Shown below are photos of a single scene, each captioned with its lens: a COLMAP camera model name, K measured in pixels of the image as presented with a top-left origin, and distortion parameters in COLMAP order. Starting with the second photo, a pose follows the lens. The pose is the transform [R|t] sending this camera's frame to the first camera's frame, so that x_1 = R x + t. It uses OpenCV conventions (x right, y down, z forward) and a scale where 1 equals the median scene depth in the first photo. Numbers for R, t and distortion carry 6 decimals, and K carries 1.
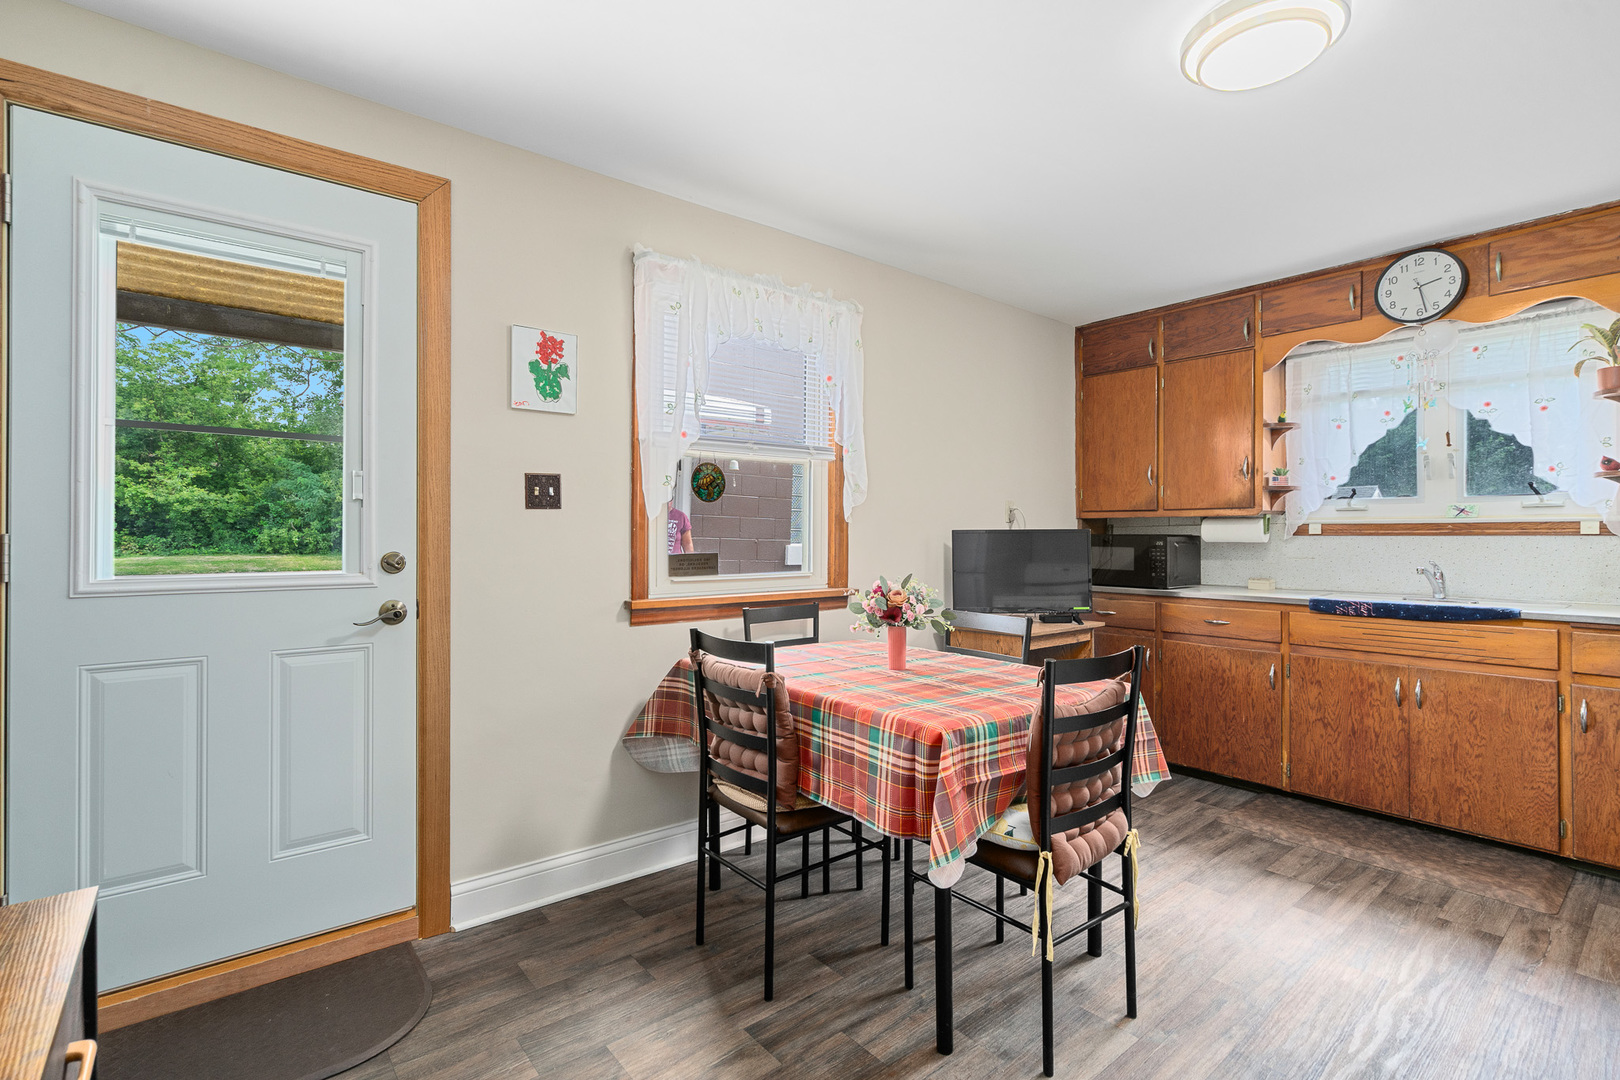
lens RADIAL K [[746.9, 0, 810.9], [0, 746.9, 535.5], [0, 0, 1]] dist [-0.003045, 0.001474]
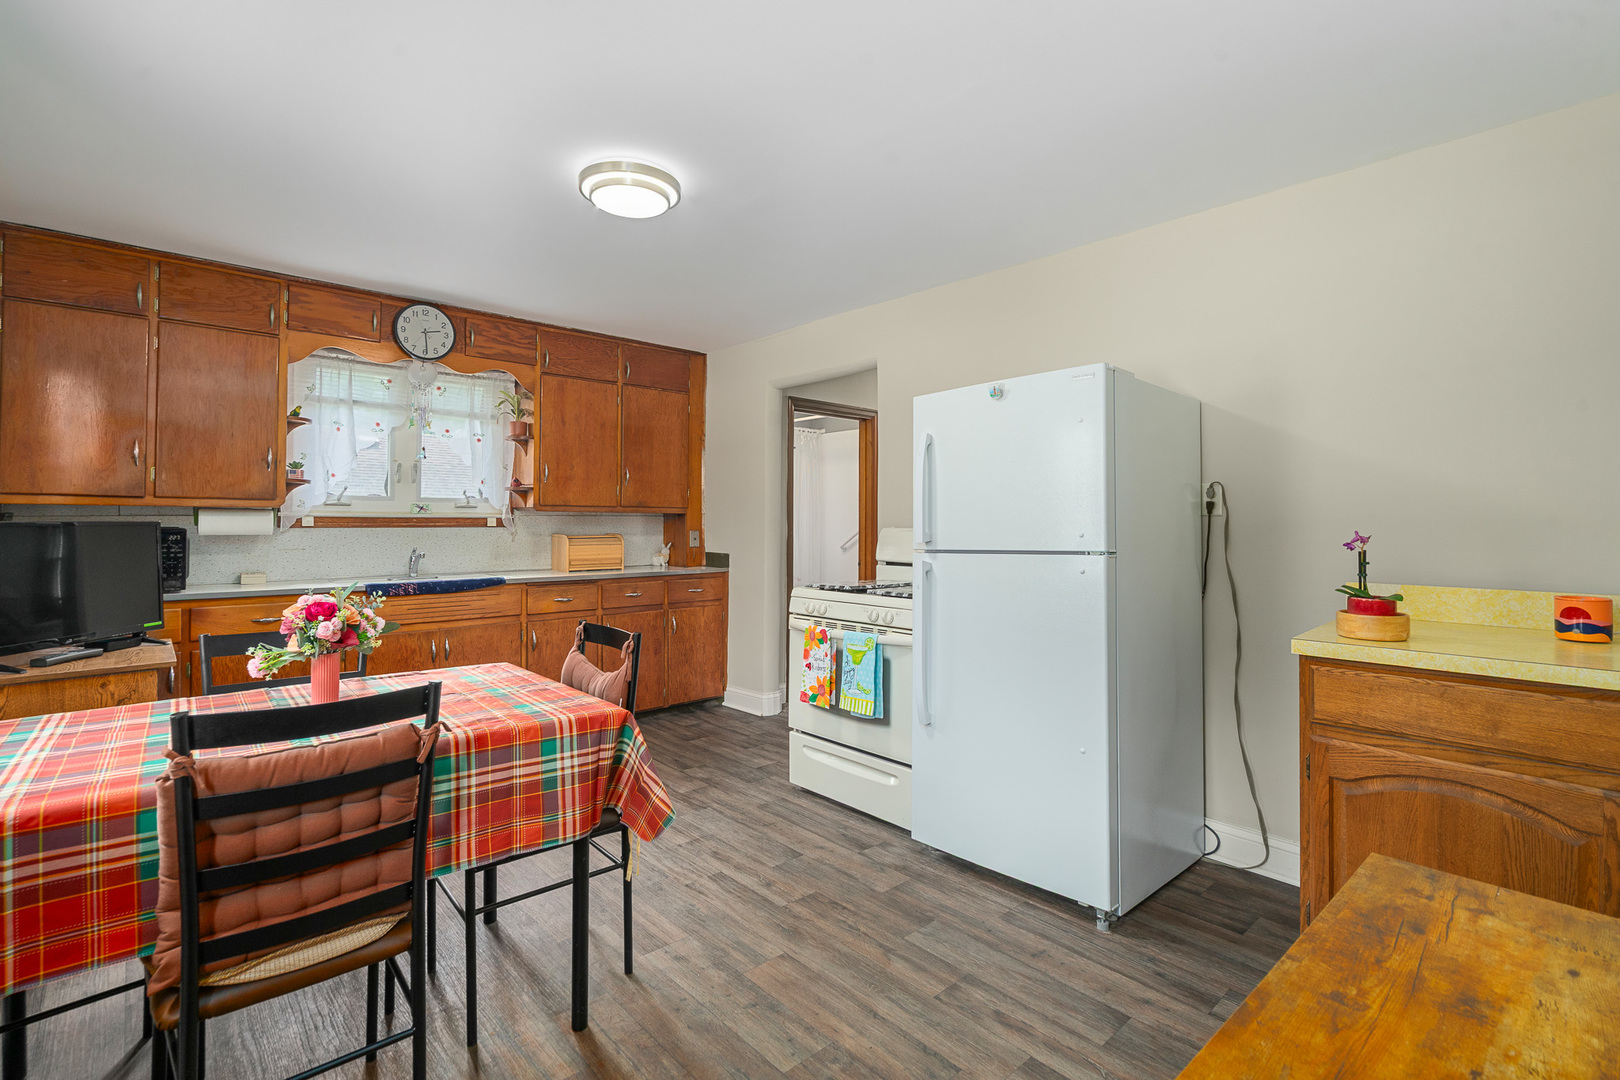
lens RADIAL K [[746.9, 0, 810.8], [0, 746.9, 525.6], [0, 0, 1]] dist [-0.003045, 0.001474]
pose [[-0.052035, -0.002936, 0.998641, -0.485413], [-0.000842, 0.999995, 0.002896, -0.007598], [-0.998645, -0.000691, -0.052038, 0.405029]]
